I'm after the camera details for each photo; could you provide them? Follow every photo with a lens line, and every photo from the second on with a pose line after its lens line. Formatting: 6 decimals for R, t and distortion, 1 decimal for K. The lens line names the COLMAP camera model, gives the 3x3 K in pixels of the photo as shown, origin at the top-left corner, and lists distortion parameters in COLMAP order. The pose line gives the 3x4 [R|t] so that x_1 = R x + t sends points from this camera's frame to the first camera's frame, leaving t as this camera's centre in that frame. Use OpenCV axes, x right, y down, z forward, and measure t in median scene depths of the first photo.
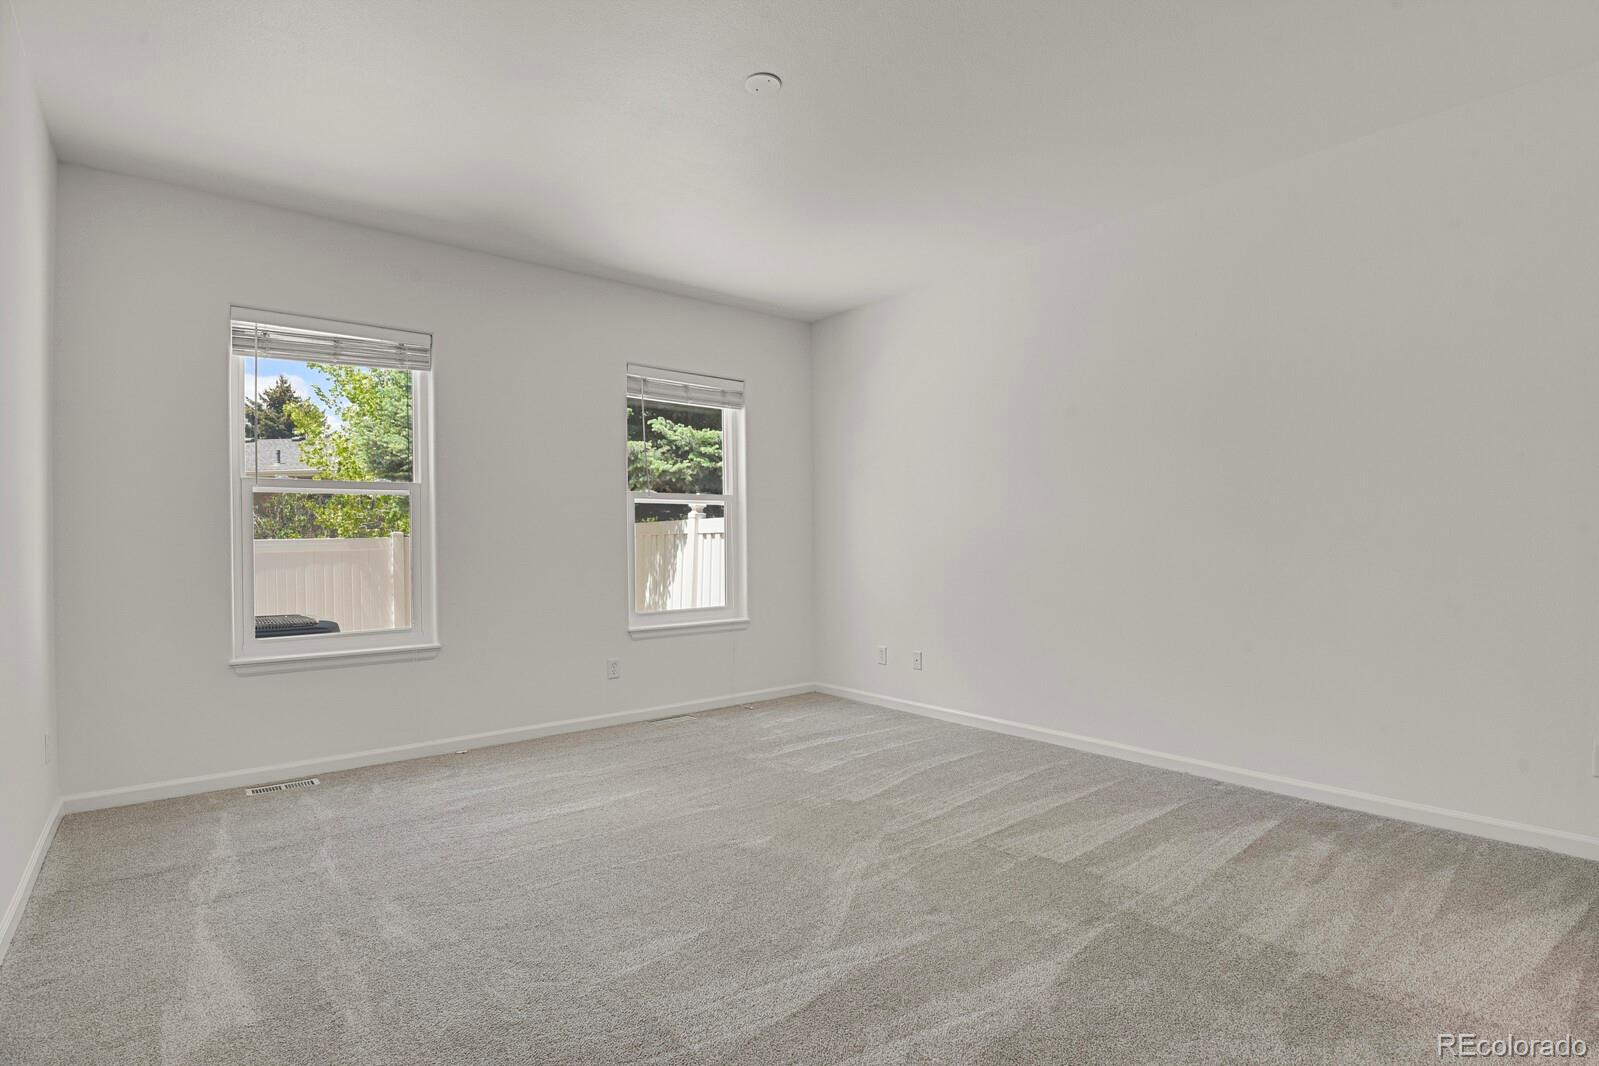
lens RADIAL K [[778.7, 0, 802.3], [0, 778.7, 537.8], [0, 0, 1]] dist [-0.027475, -0.000893]
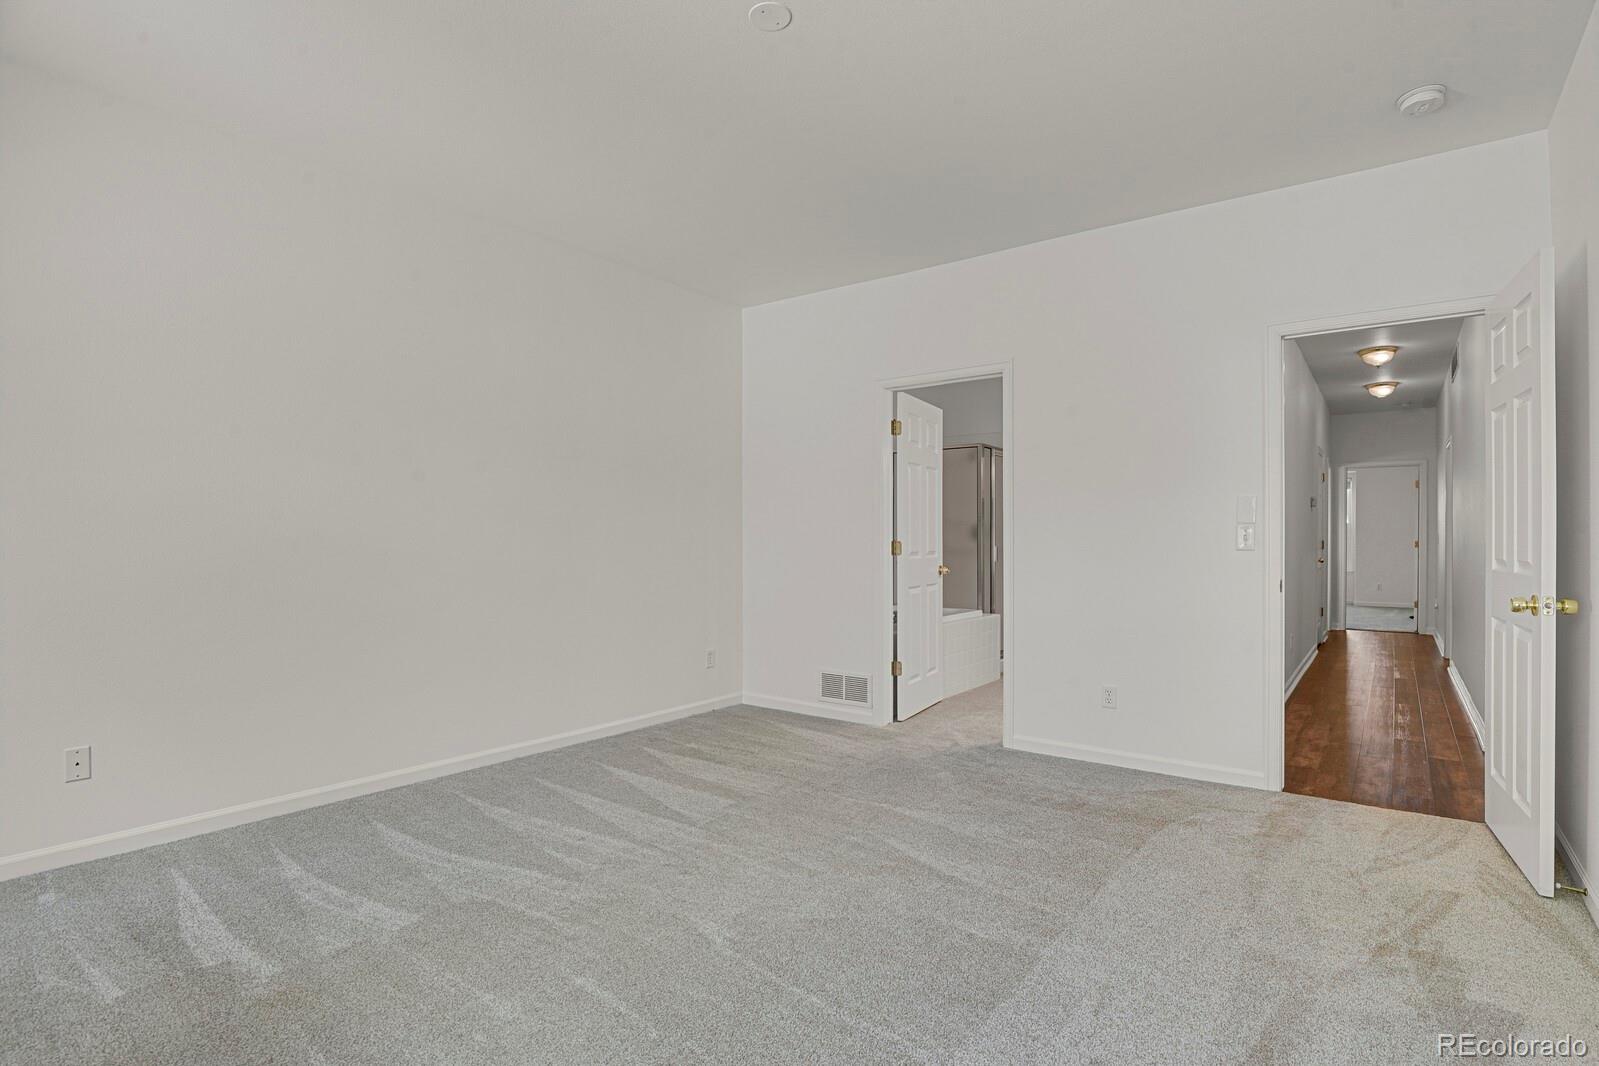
lens RADIAL K [[778.7, 0, 802.3], [0, 778.7, 537.8], [0, 0, 1]] dist [-0.027475, -0.000893]
pose [[-0.203588, 0.003649, 0.979050, -0.700291], [0.000844, 0.999993, -0.003552, -0.001561], [-0.979056, 0.000104, -0.203589, 0.884753]]
